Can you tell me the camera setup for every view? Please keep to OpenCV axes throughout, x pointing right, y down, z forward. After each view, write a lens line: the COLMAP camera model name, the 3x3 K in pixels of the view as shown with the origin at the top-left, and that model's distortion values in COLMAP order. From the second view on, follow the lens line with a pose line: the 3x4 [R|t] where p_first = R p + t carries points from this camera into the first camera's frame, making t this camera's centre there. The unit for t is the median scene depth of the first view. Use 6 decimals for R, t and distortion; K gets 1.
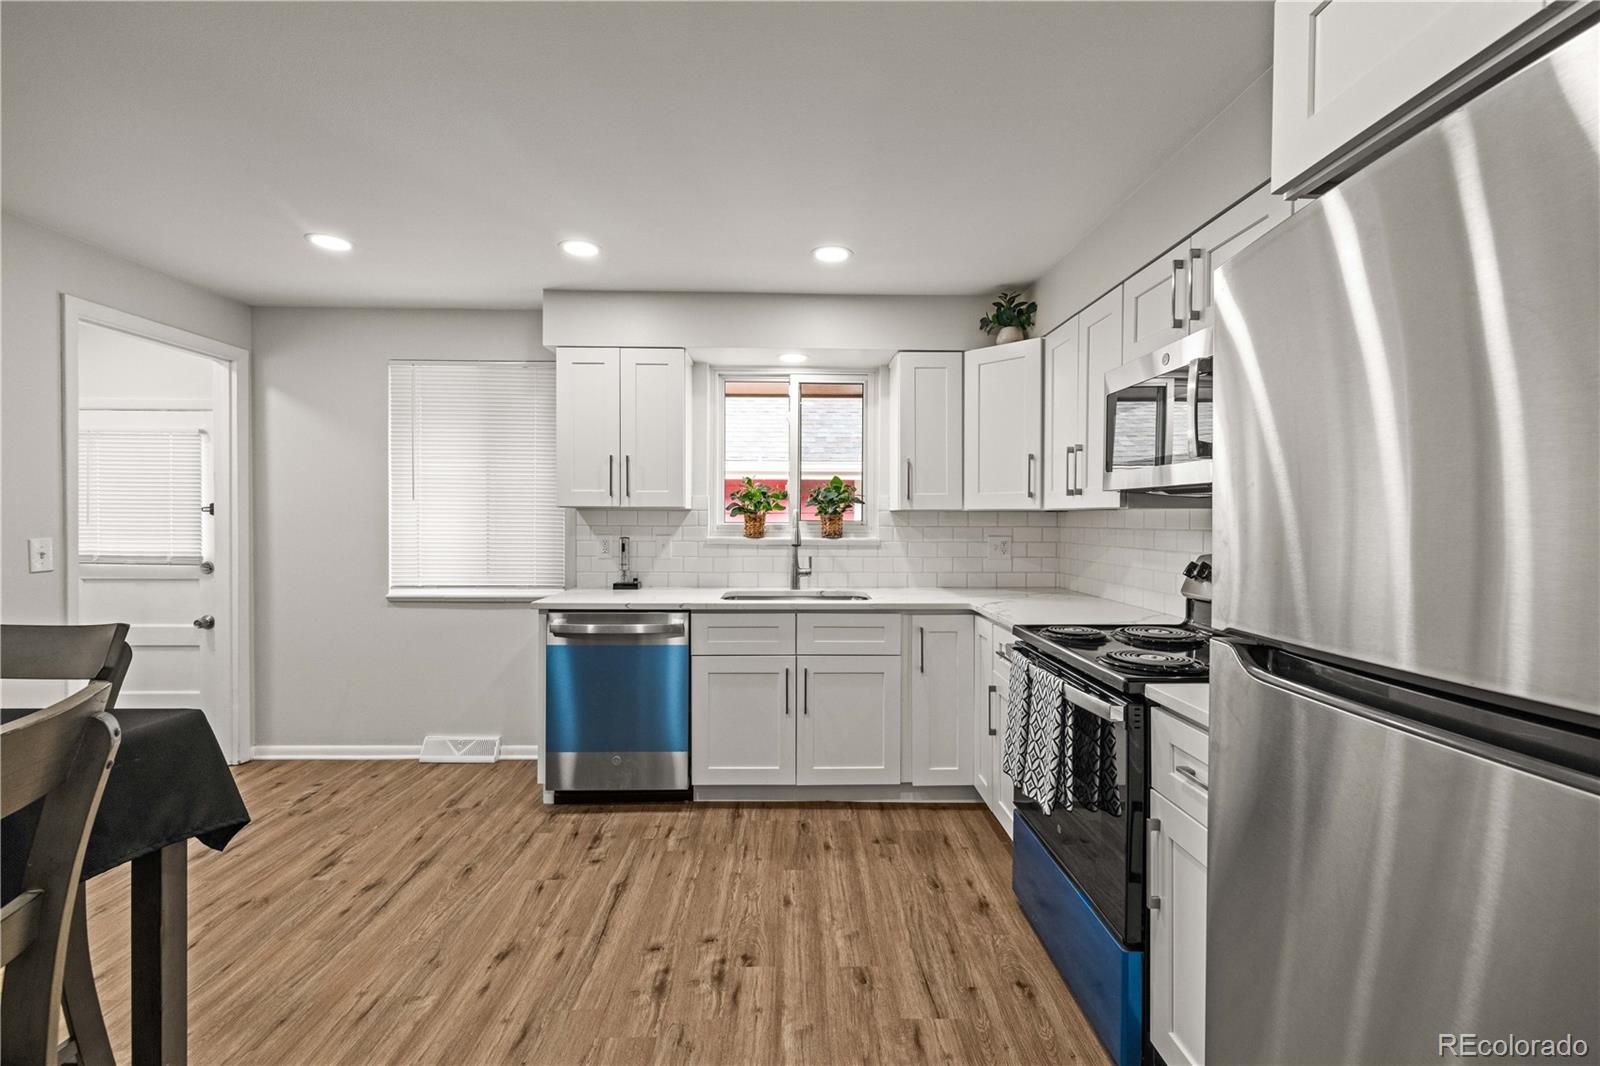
lens RADIAL K [[684.8, 0, 806.5], [0, 684.8, 523.0], [0, 0, 1]] dist [0.001570, -0.001713]
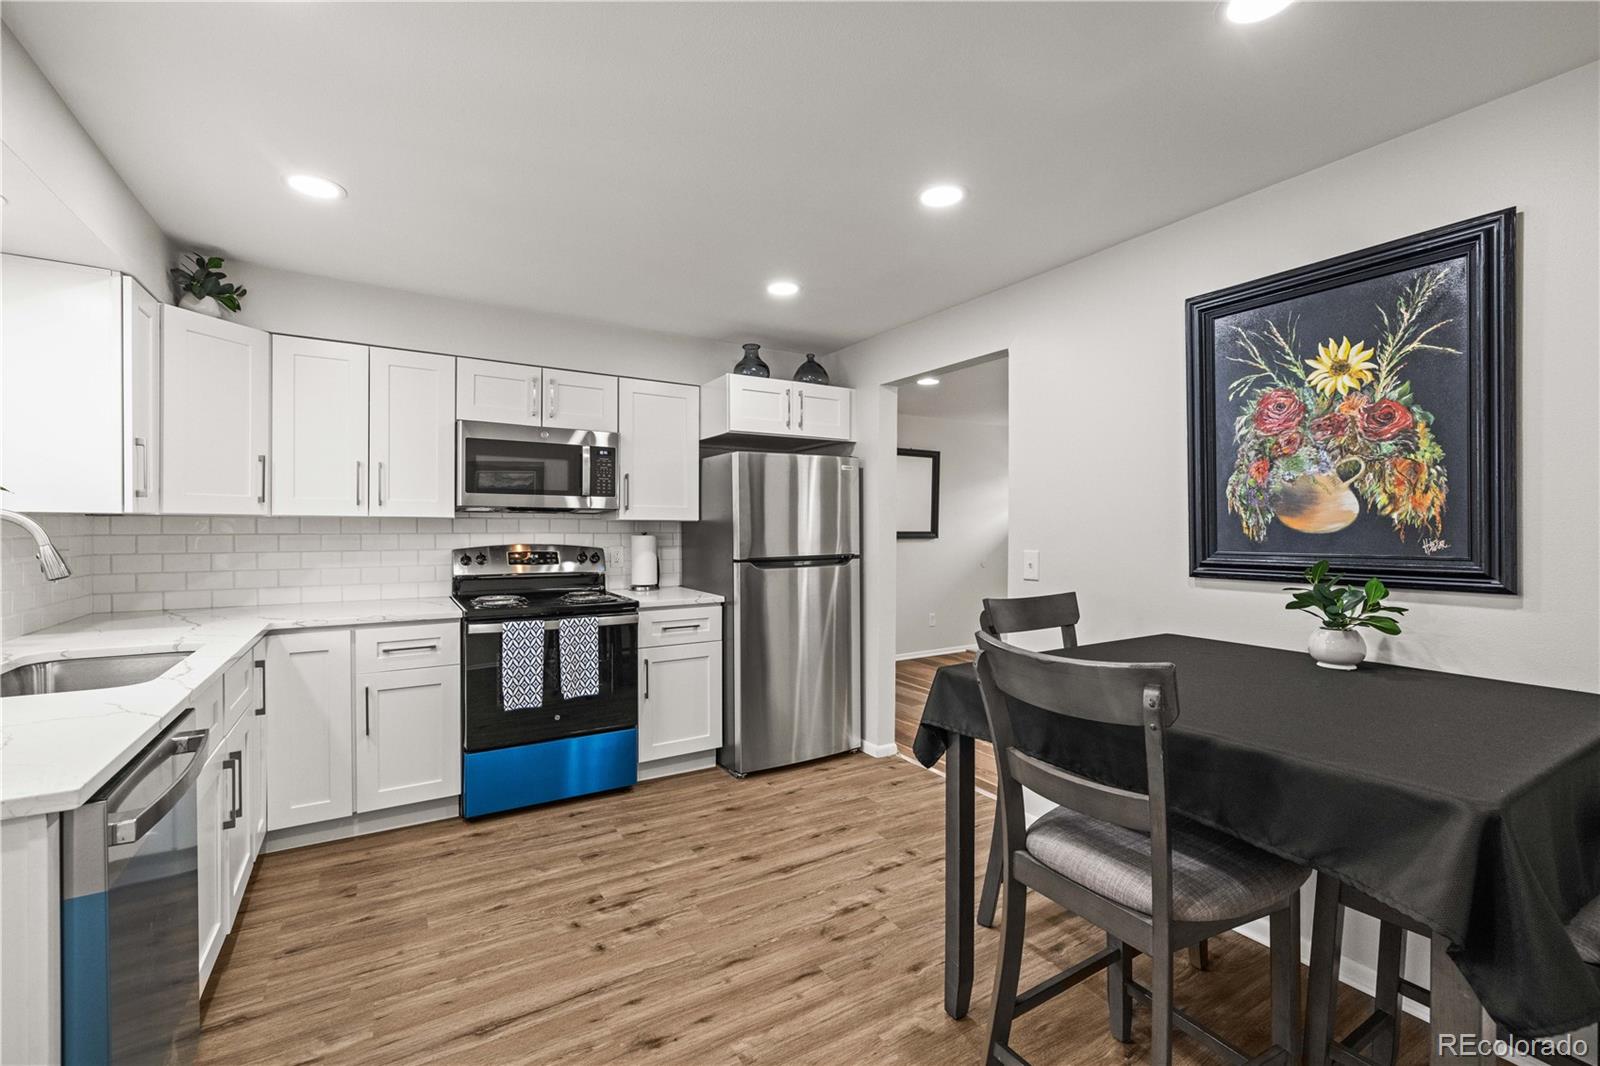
lens RADIAL K [[684.8, 0, 802.6], [0, 684.8, 526.0], [0, 0, 1]] dist [0.001570, -0.001713]
pose [[-0.510939, -0.007898, 0.859581, -1.284557], [-0.001110, 0.999963, 0.008528, -0.022631], [-0.859617, 0.003403, -0.510928, 1.290366]]
